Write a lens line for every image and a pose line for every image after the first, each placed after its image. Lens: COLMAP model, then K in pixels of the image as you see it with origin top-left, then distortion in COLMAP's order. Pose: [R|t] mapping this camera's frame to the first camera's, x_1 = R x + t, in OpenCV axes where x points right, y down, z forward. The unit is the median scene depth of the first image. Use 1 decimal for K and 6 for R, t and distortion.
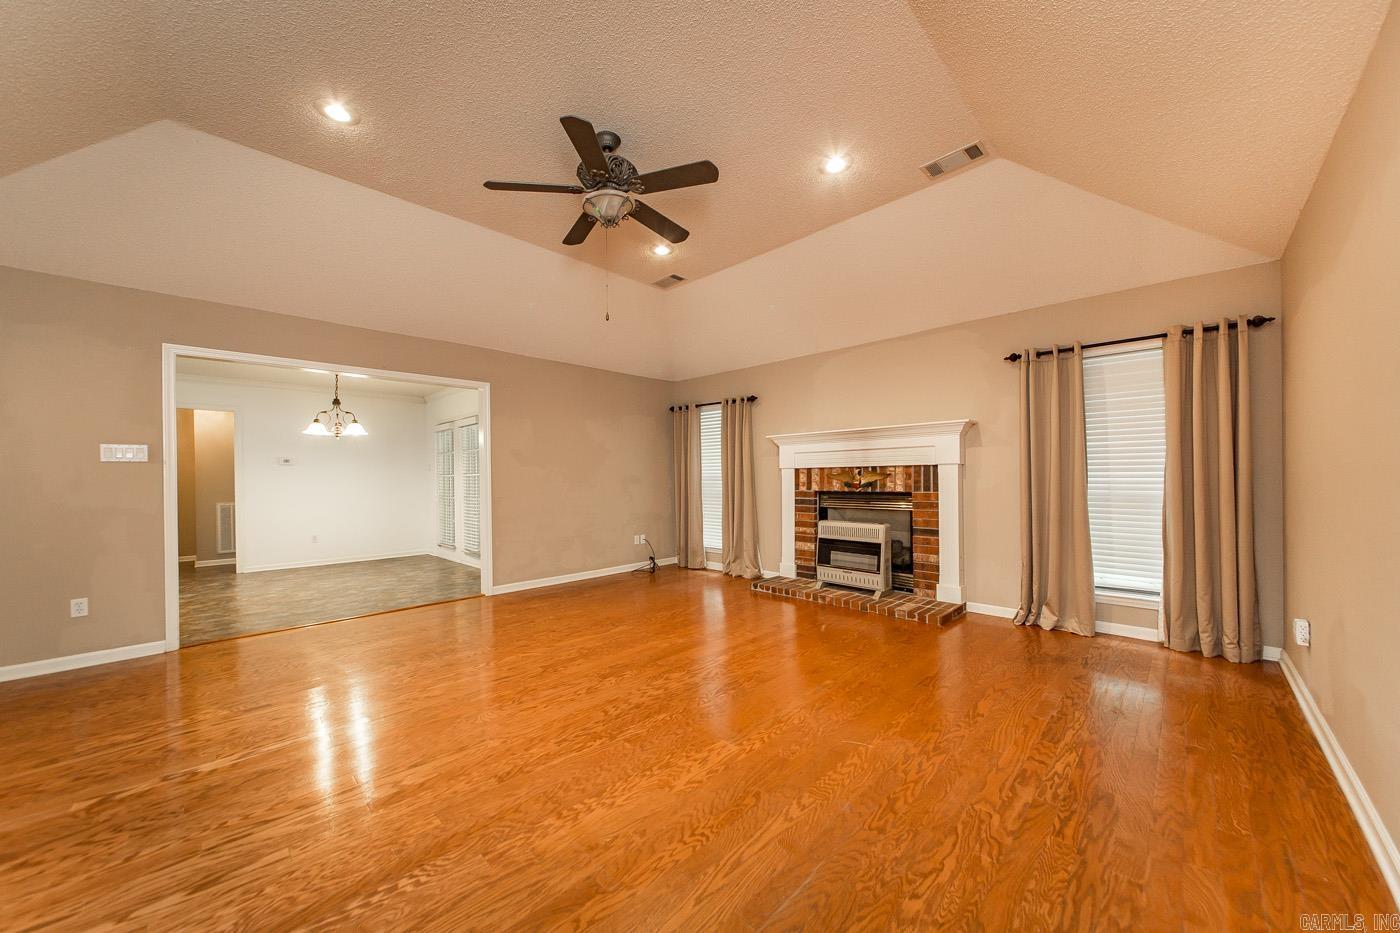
lens RADIAL K [[503.6, 0, 692.5], [0, 503.6, 477.9], [0, 0, 1]] dist [-0.009397, 0.002959]
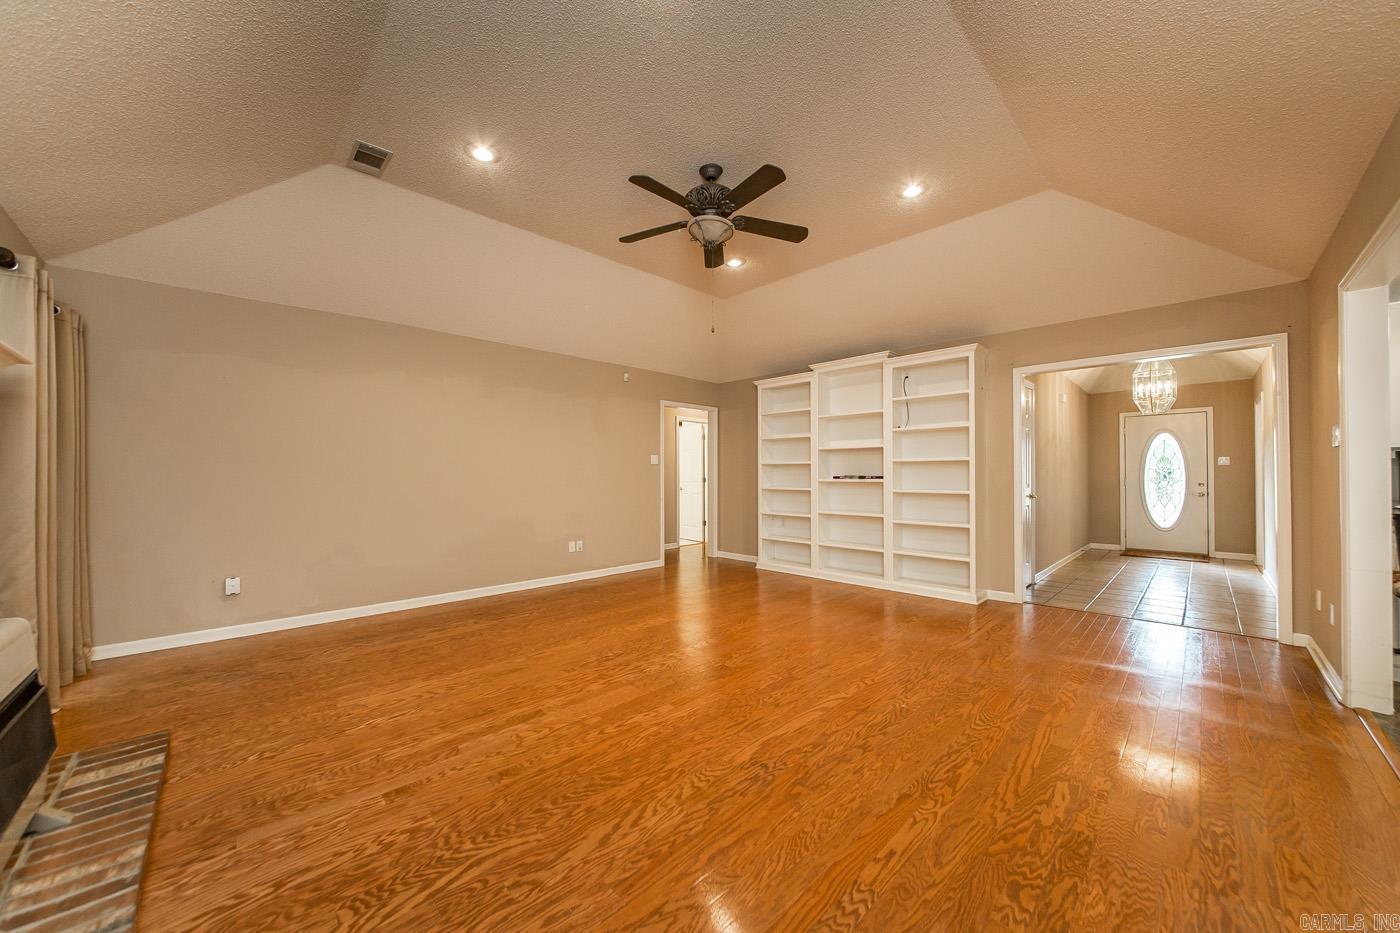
lens RADIAL K [[499.6, 0, 695.2], [0, 499.6, 475.3], [0, 0, 1]] dist [-0.006990, -0.000026]
pose [[-0.999882, 0.012818, 0.008508, -0.086535], [0.012805, 0.999917, -0.001491, 0.002083], [-0.008526, -0.001382, -0.999963, 1.341884]]
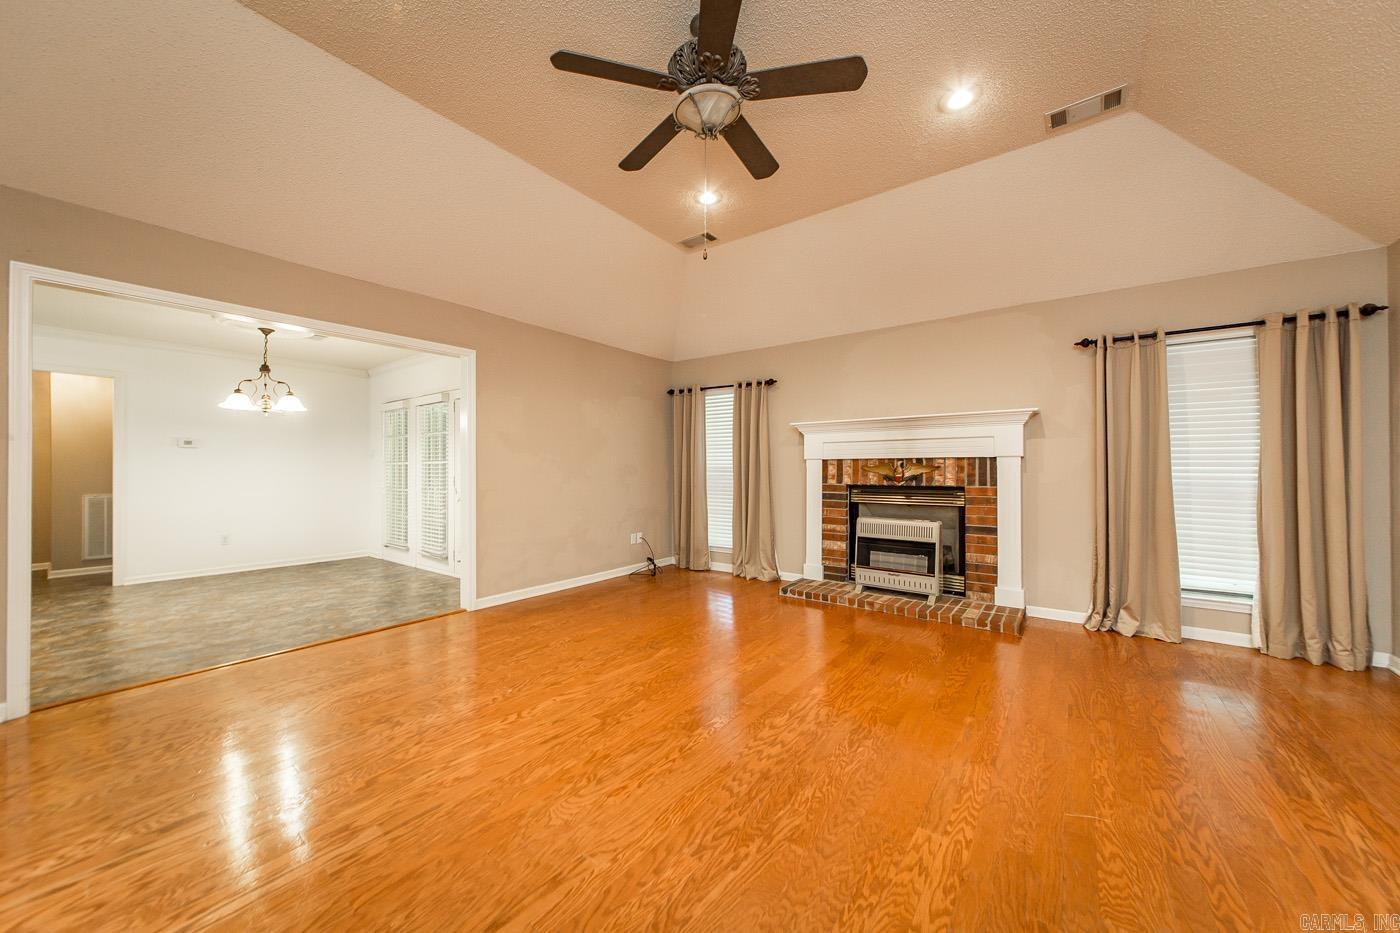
lens RADIAL K [[503.0, 0, 692.2], [0, 503.0, 465.2], [0, 0, 1]] dist [-0.008547, 0.000071]
pose [[0.990731, 0.011351, 0.135362, -0.184601], [-0.010082, 0.999899, -0.010053, 0.003441], [-0.135463, 0.008595, 0.990745, 0.161400]]
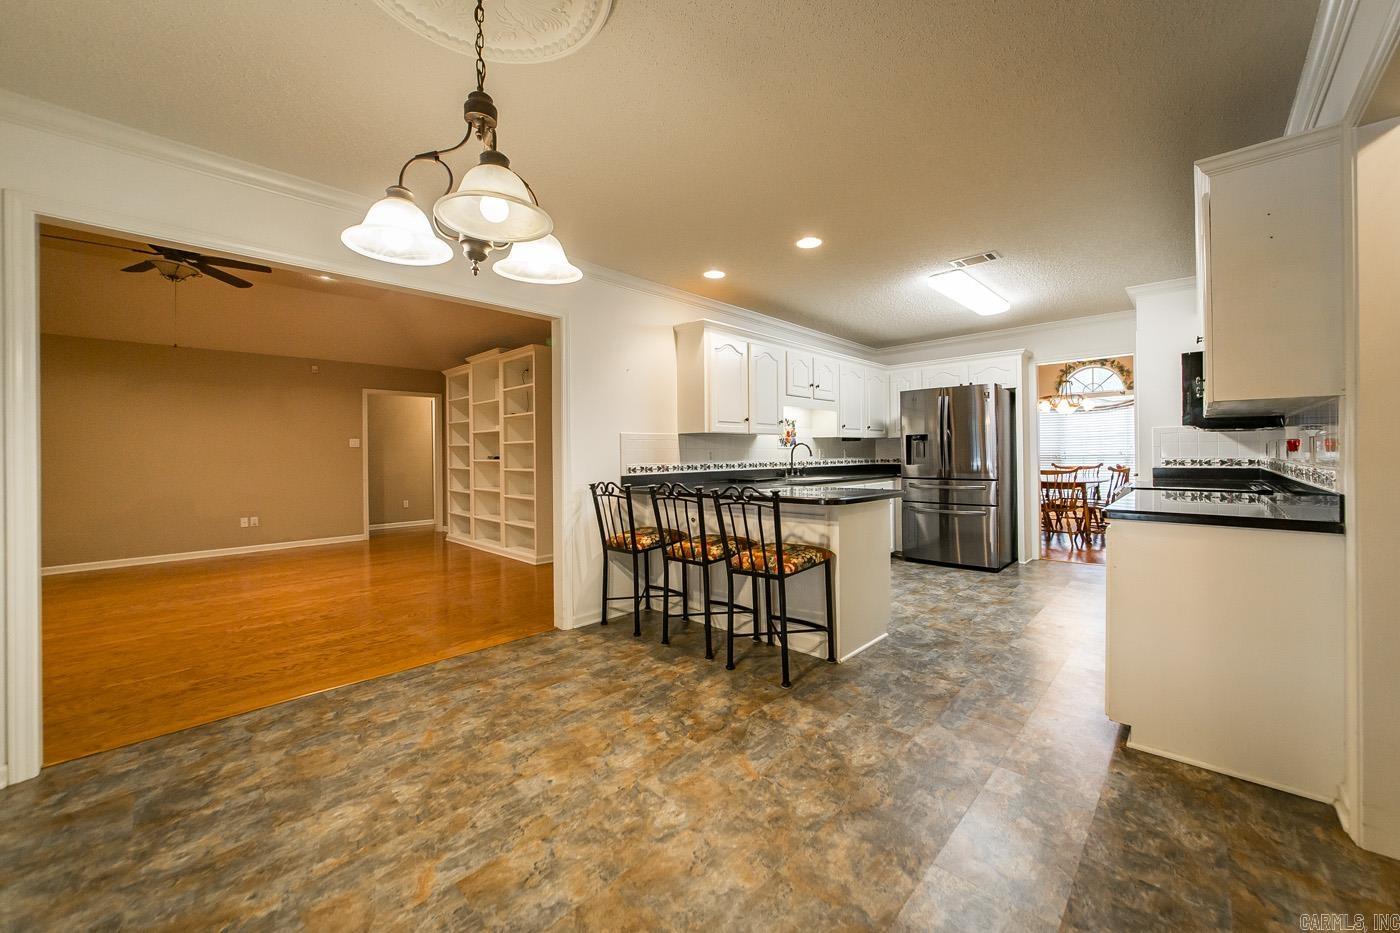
lens RADIAL K [[522.4, 0, 710.6], [0, 522.4, 457.5], [0, 0, 1]] dist [-0.010660, 0.000072]
pose [[-0.999291, 0.021072, -0.031200, -1.029388], [0.020818, 0.999747, 0.008465, 0.008214], [0.031371, 0.007810, -0.999477, 1.587329]]
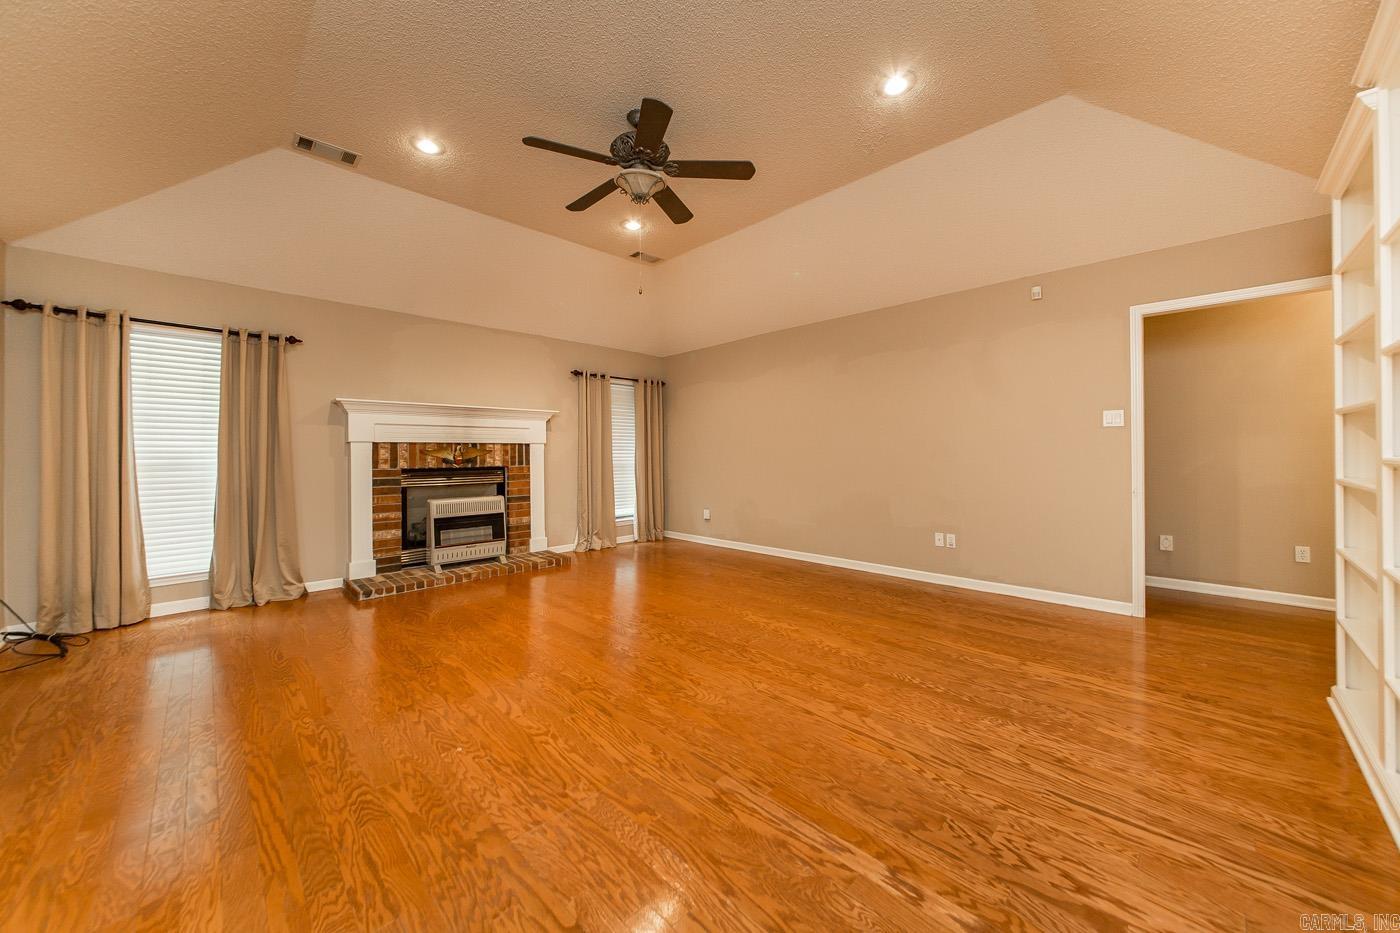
lens RADIAL K [[509.3, 0, 702.5], [0, 509.3, 451.8], [0, 0, 1]] dist [-0.009215, 0.000156]
pose [[-0.005546, 0.012841, 0.999902, -0.758633], [0.006696, 0.999896, -0.012803, 0.013025], [-0.999962, 0.006625, -0.005631, 0.565980]]
